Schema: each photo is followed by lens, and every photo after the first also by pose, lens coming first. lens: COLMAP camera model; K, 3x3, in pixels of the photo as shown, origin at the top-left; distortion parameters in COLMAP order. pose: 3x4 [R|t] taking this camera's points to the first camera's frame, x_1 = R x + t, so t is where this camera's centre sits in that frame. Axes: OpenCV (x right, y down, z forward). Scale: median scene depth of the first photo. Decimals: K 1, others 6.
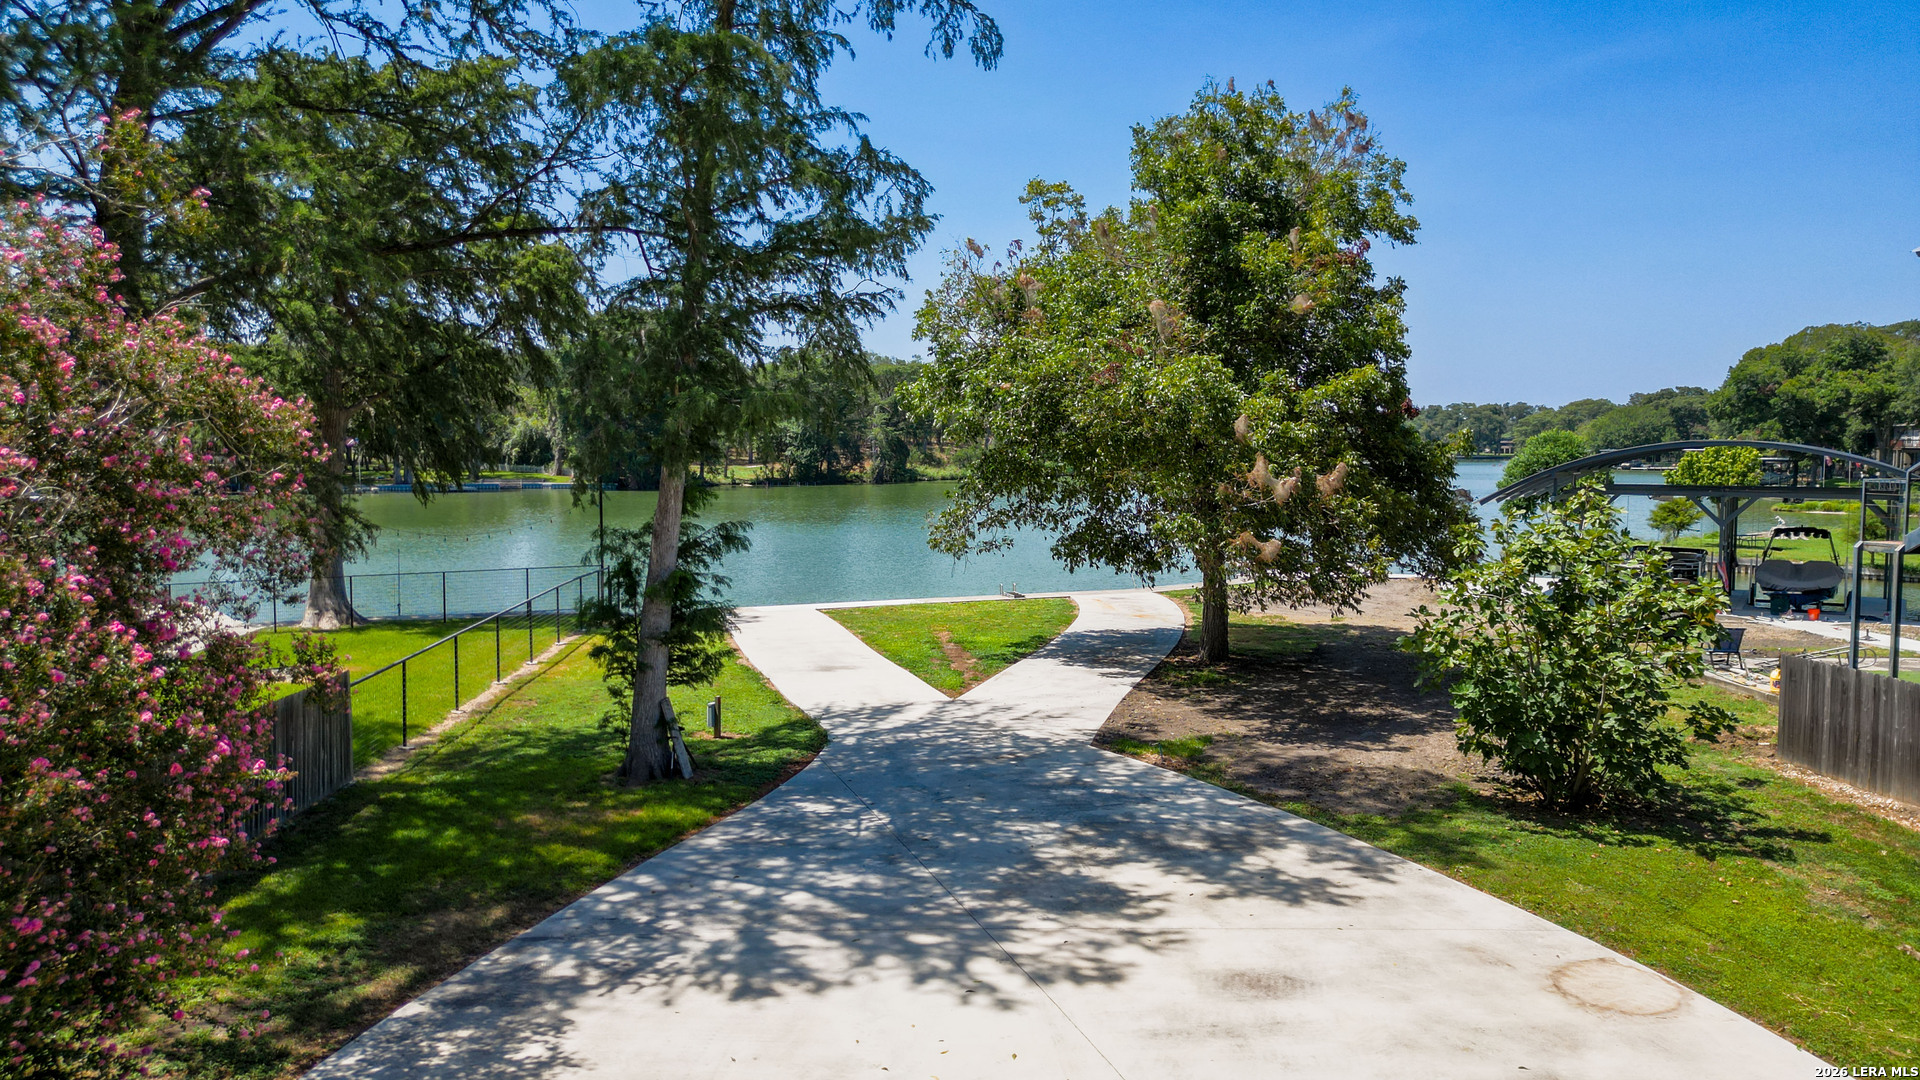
lens RADIAL K [[1352.7, 0, 975.6], [0, 1352.7, 535.3], [0, 0, 1]] dist [0.068252, -0.067761]
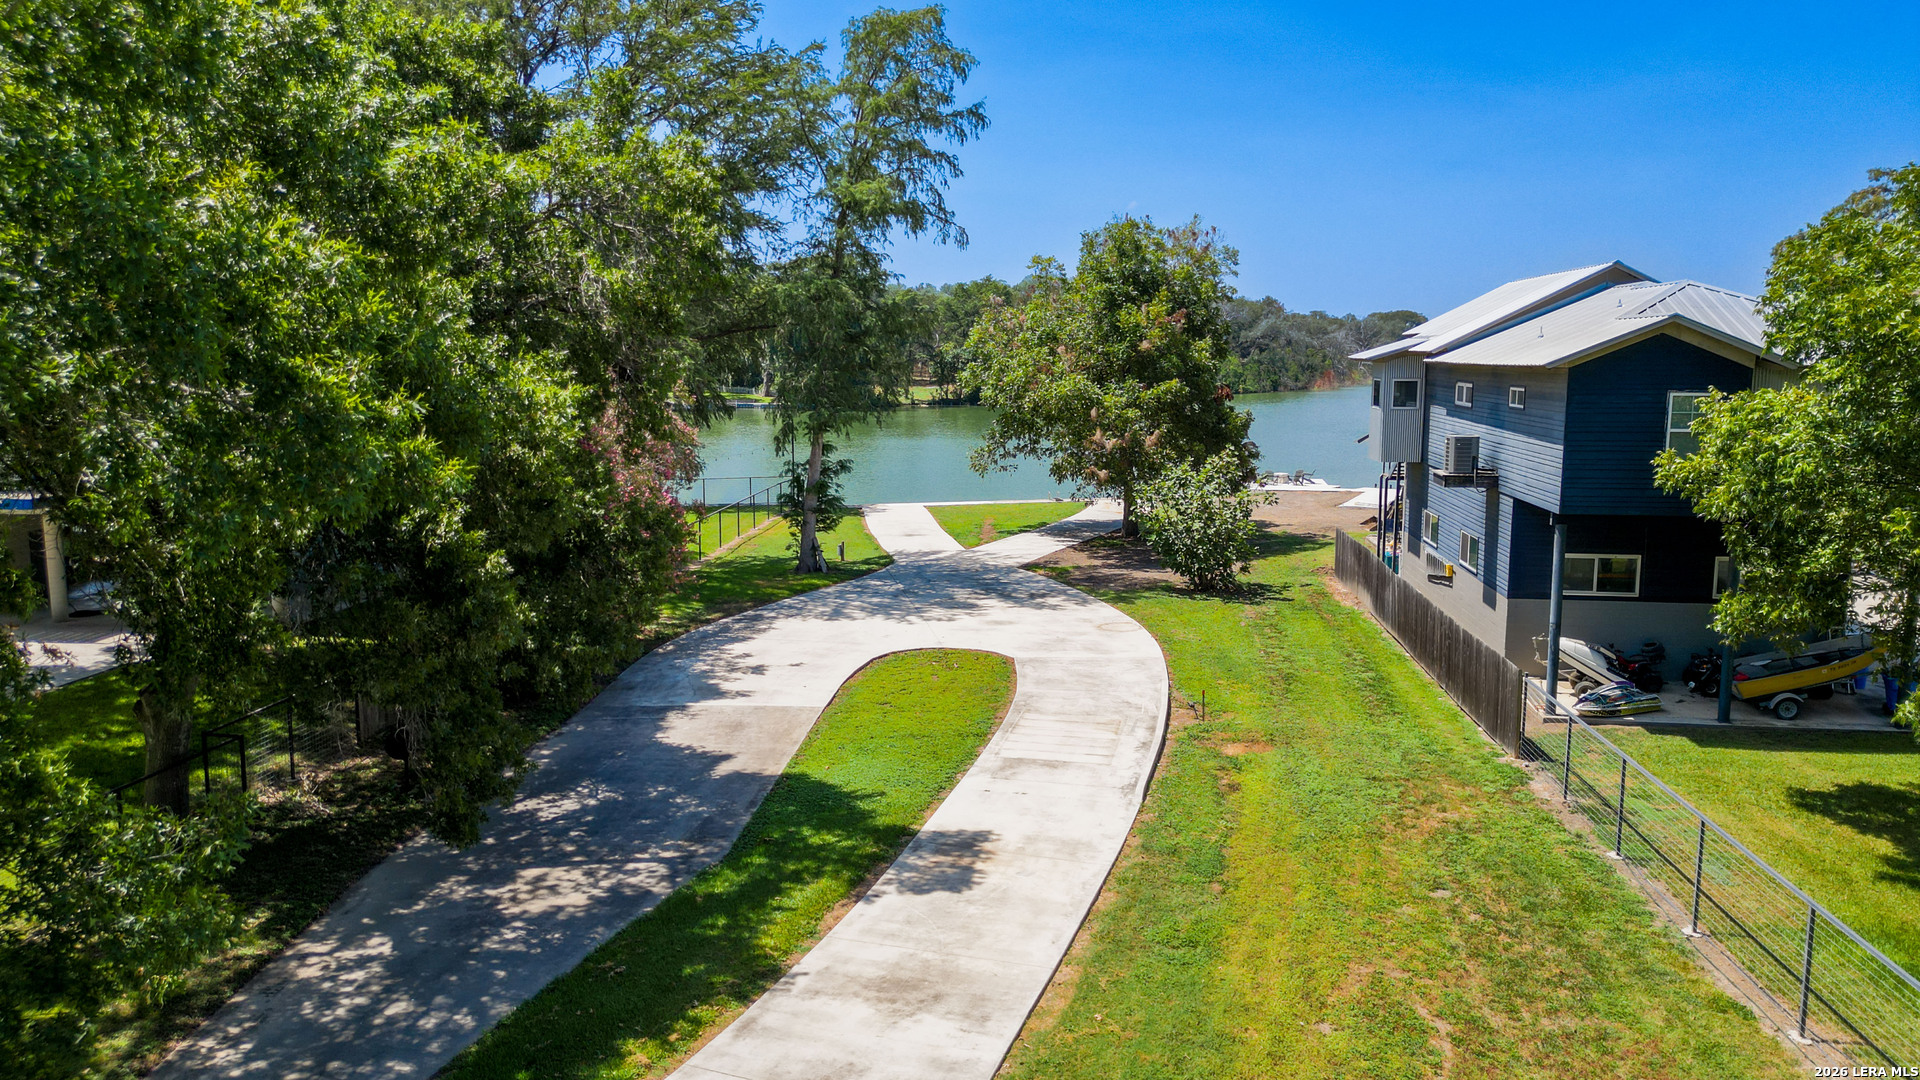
lens RADIAL K [[1352.7, 0, 942.9], [0, 1352.7, 525.9], [0, 0, 1]] dist [0.068252, -0.067761]
pose [[0.986049, 0.019762, -0.165278, 0.298774], [-0.010040, 0.998180, 0.059457, -0.029024], [0.166153, -0.056969, 0.984453, -0.998062]]
